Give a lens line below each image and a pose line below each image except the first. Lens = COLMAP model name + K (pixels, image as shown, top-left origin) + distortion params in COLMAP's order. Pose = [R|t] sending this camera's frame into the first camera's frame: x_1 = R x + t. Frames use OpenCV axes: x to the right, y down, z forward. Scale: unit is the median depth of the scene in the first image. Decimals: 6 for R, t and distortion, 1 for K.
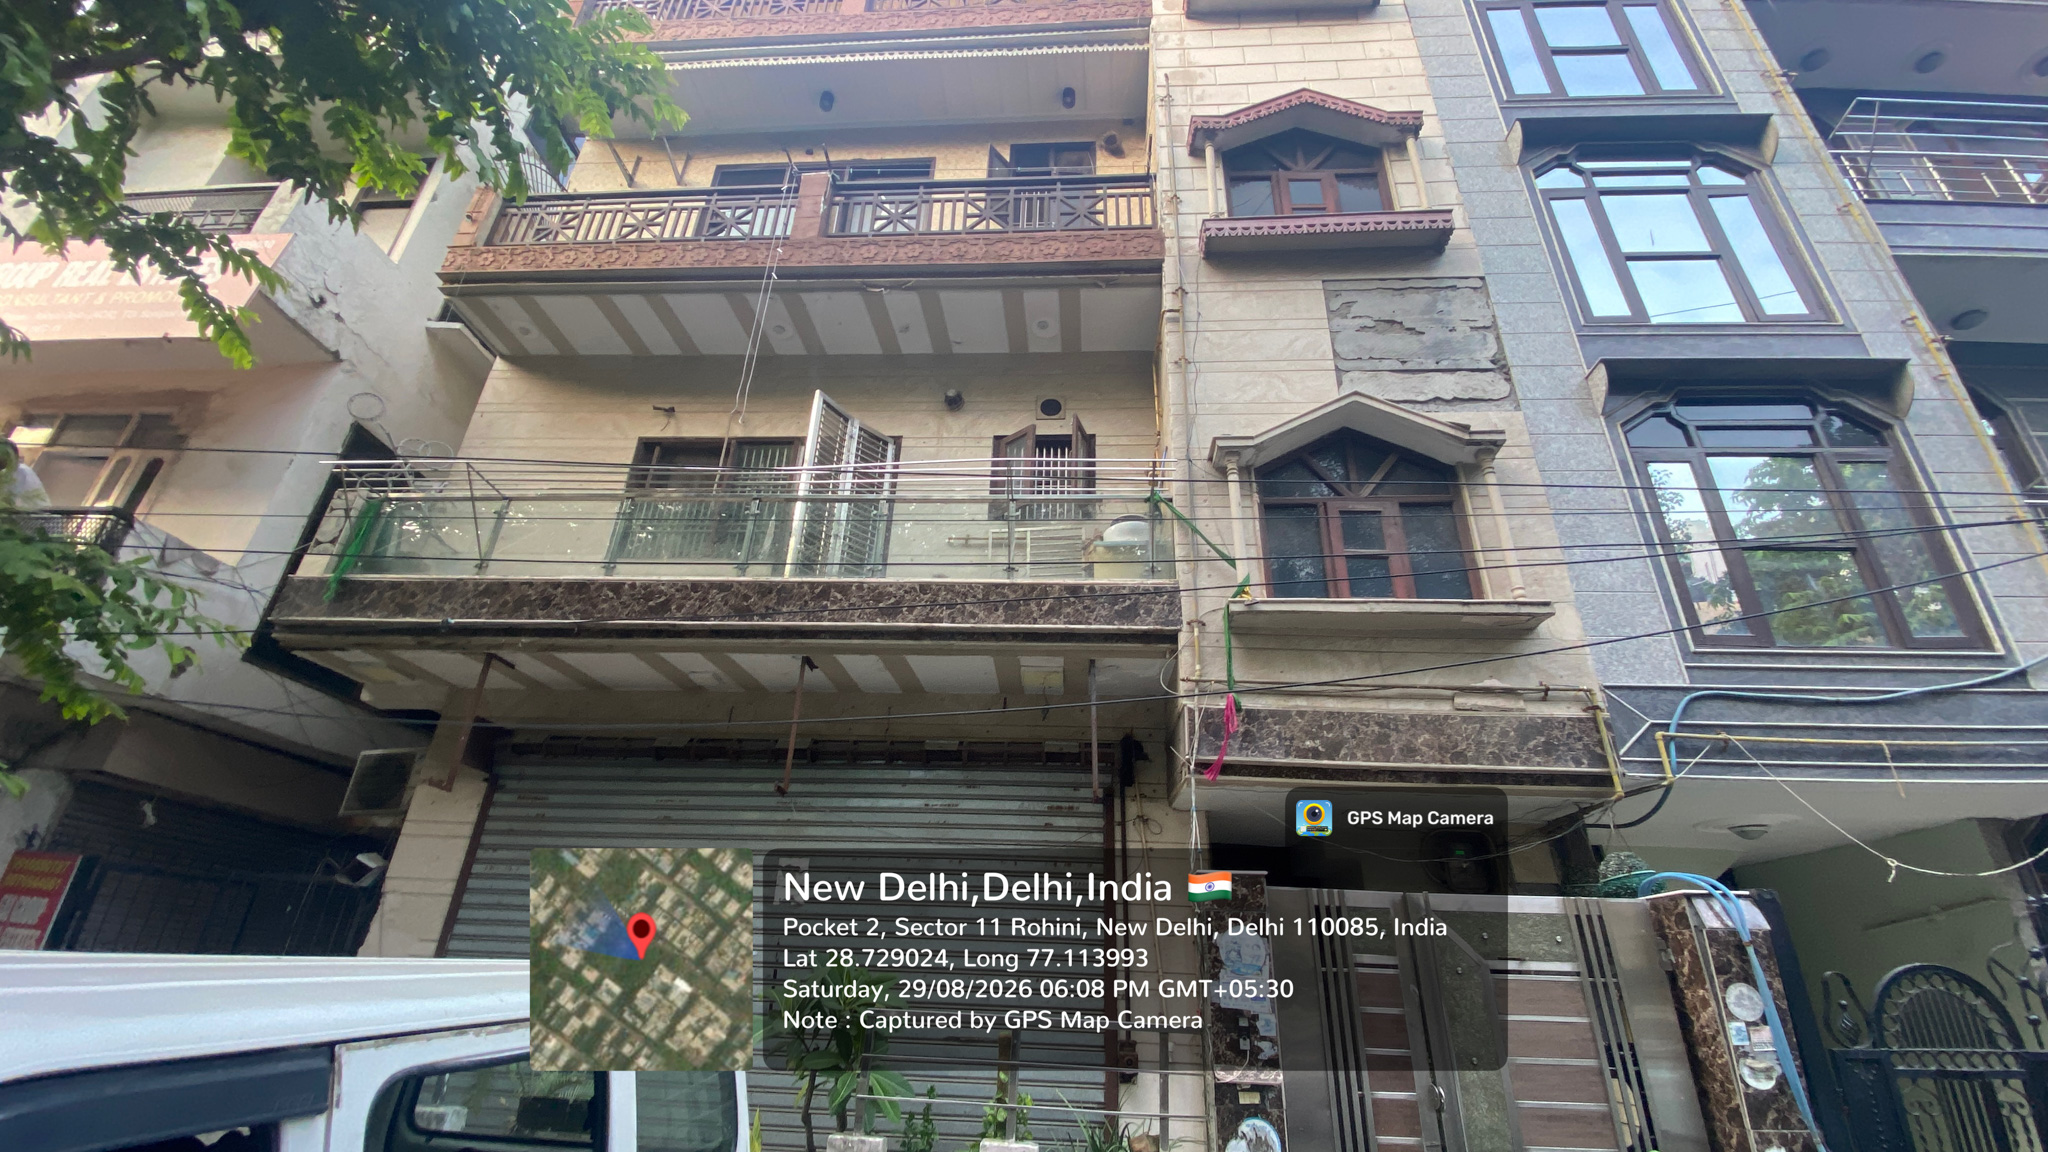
lens RADIAL K [[822.8, 0, 1018.4], [0, 822.8, 574.3], [0, 0, 1]] dist [0.016485, -0.019070]
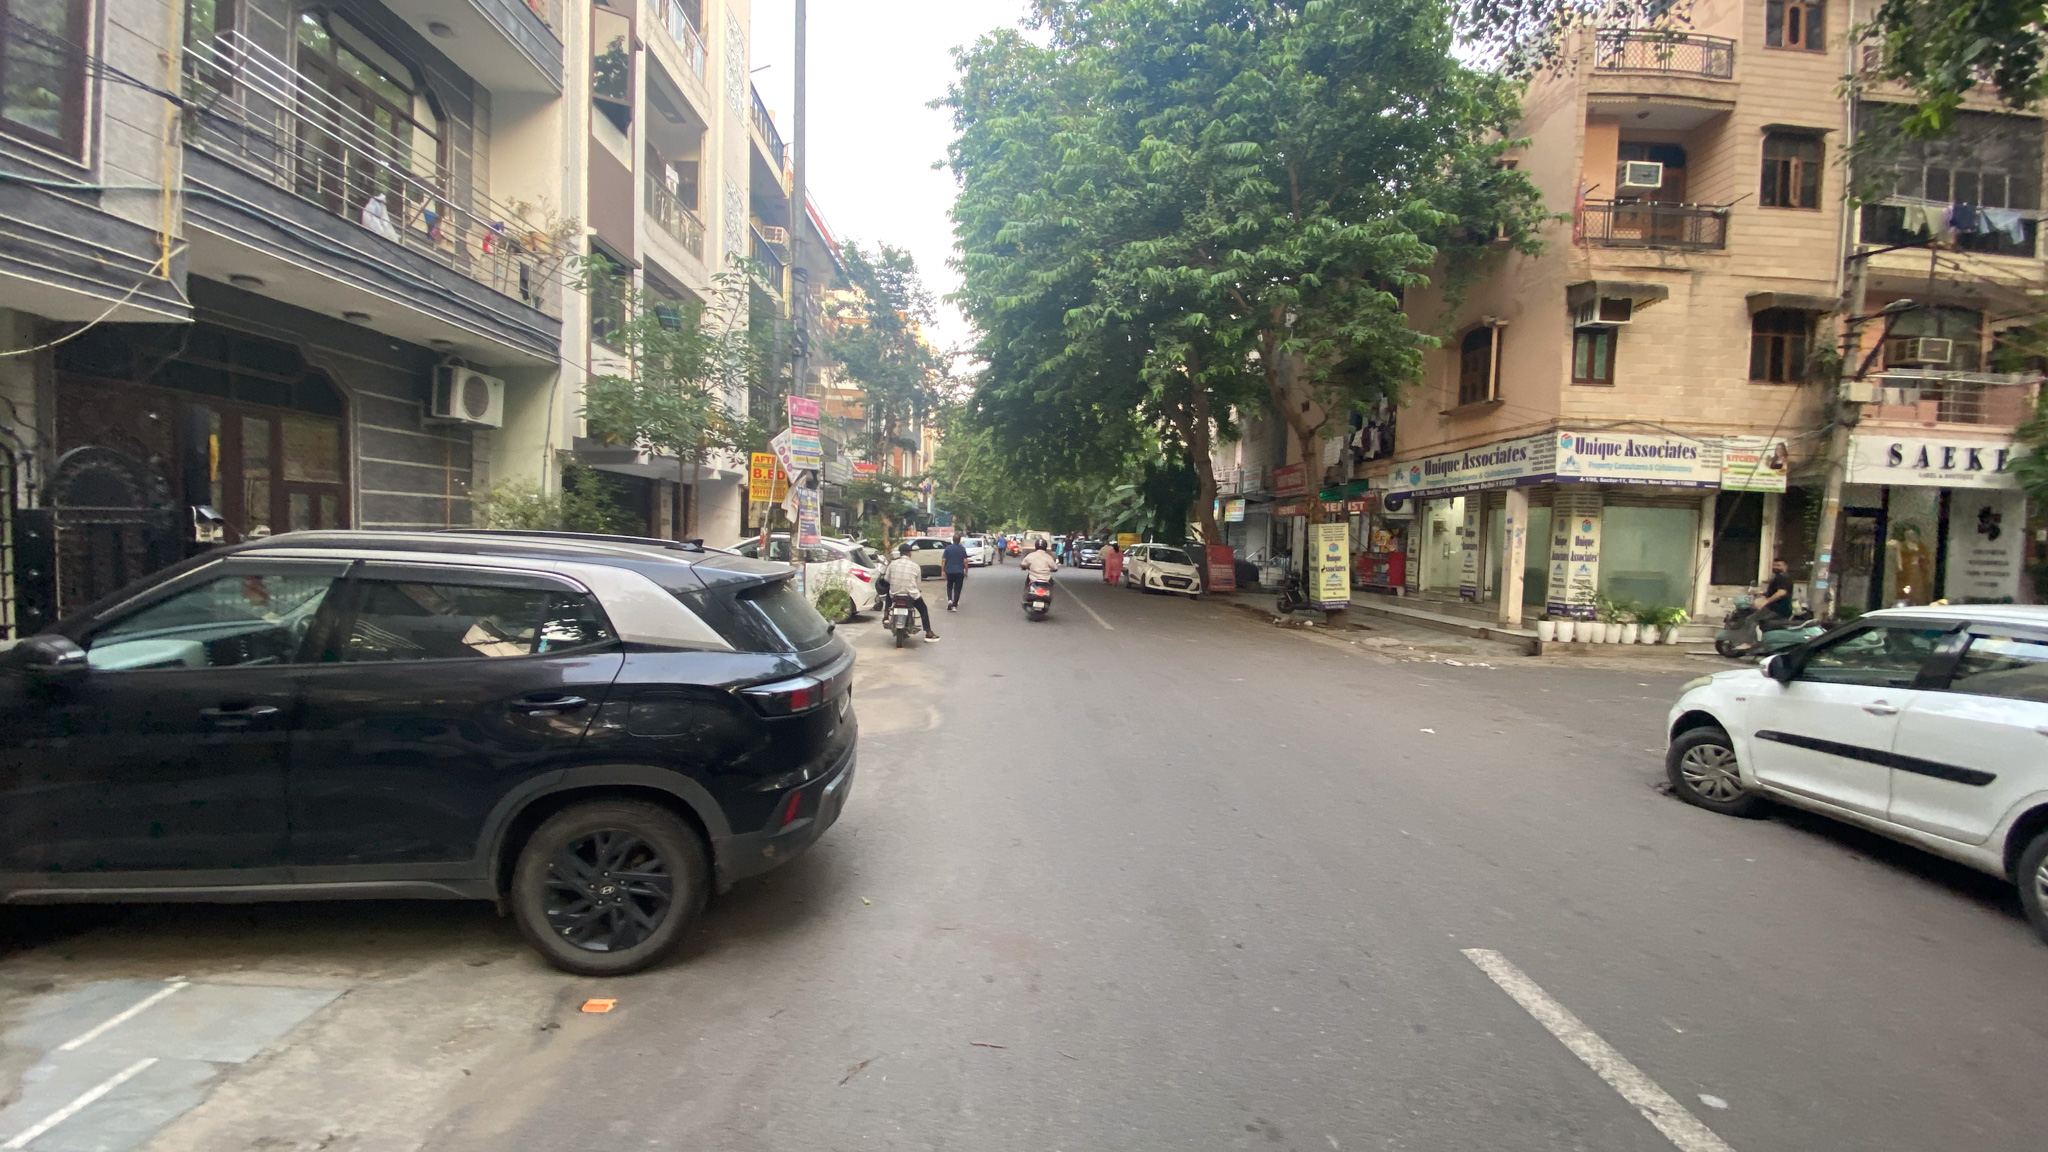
lens RADIAL K [[813.0, 0, 1023.1], [0, 813.0, 579.1], [0, 0, 1]] dist [0.005422, -0.015483]
pose [[-0.090150, -0.095745, 0.991315, 0.050445], [-0.466281, 0.883594, 0.042937, -0.031014], [-0.880031, -0.458360, -0.124300, -0.137575]]
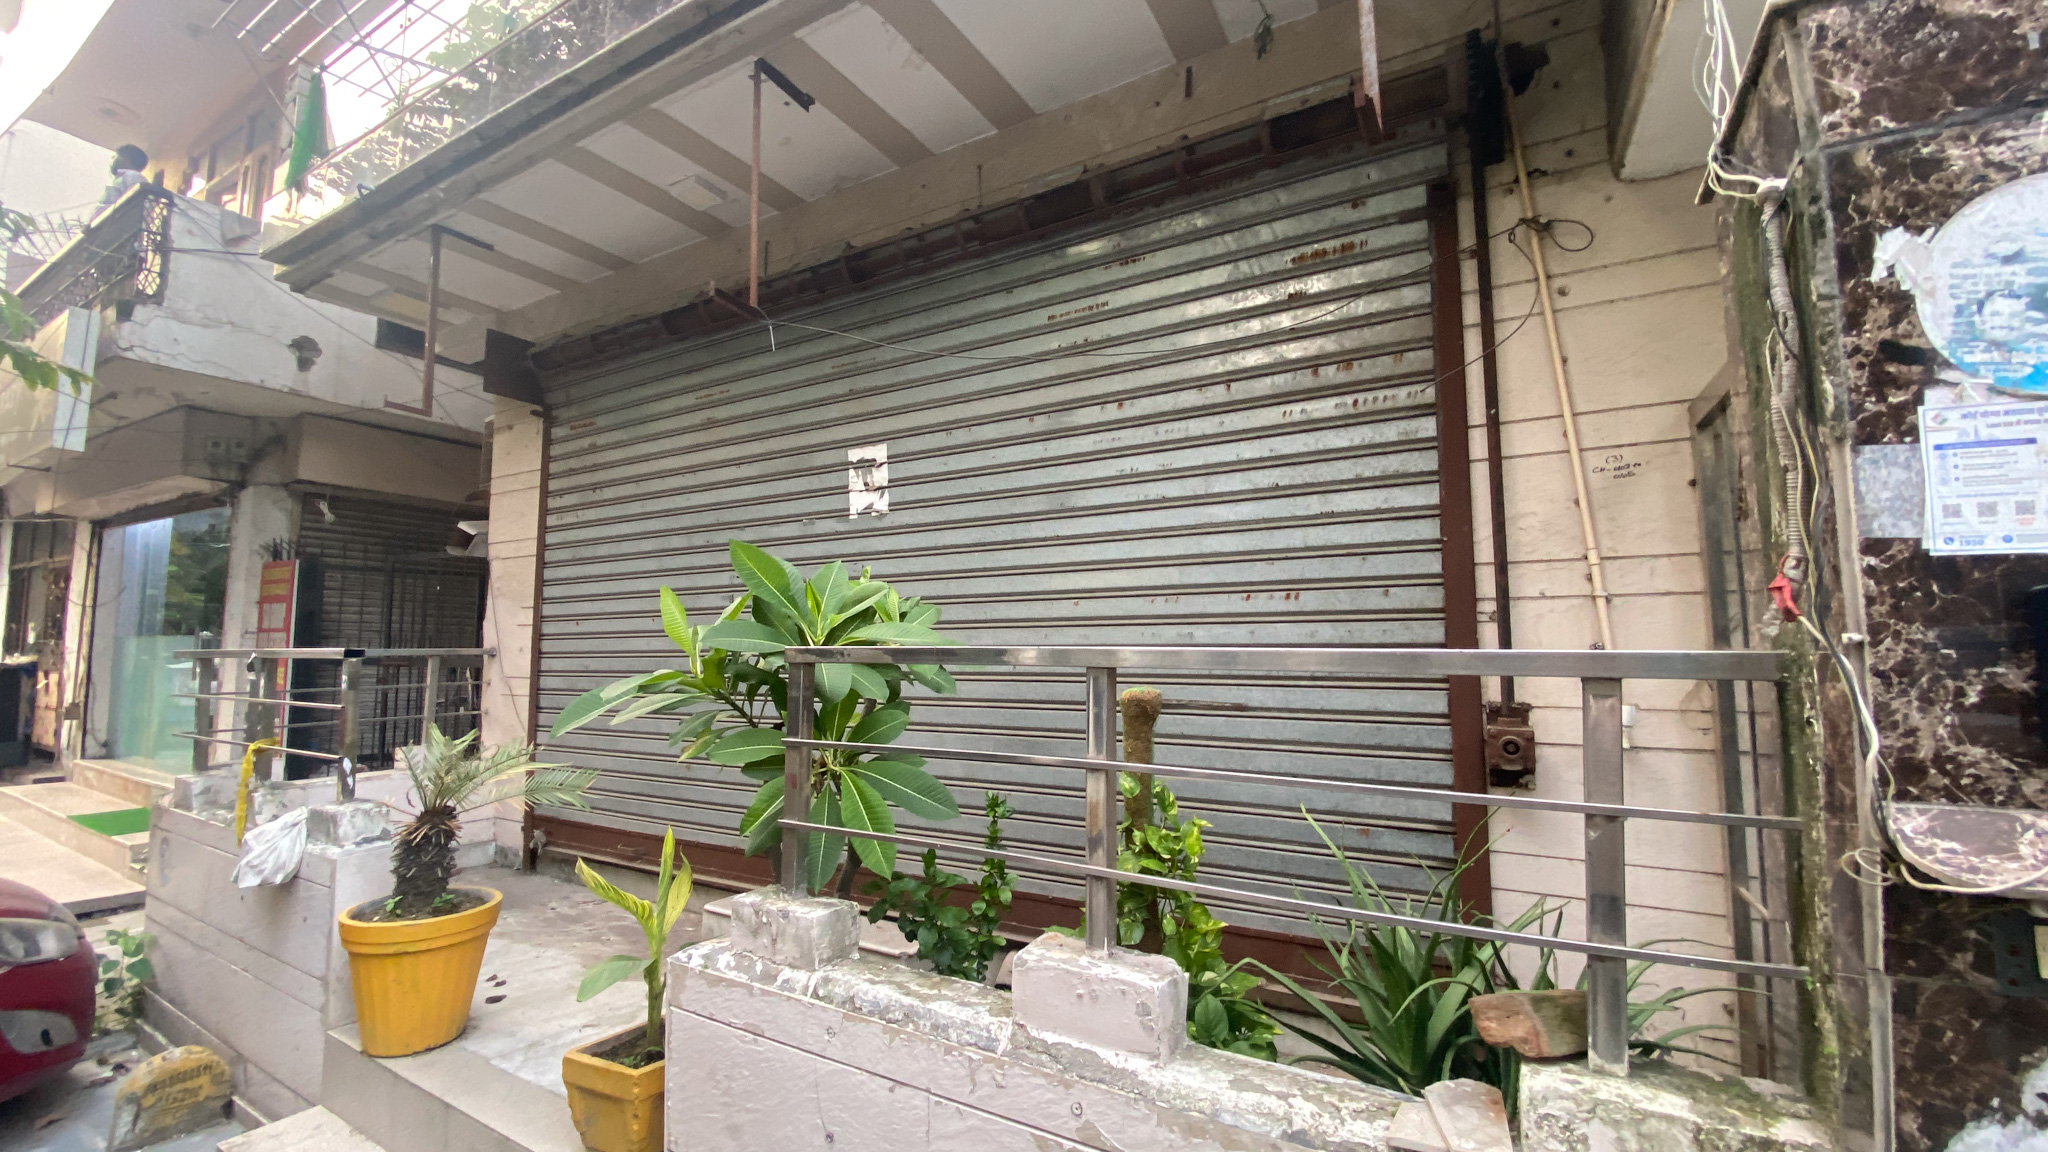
lens RADIAL K [[825.7, 0, 1021.7], [0, 825.7, 570.7], [0, 0, 1]] dist [0.022126, -0.024020]
pose [[0.895341, -0.080472, -0.438052, 0.092179], [0.224978, 0.930552, 0.288890, 0.288769], [0.384383, -0.357207, 0.851266, 0.510958]]
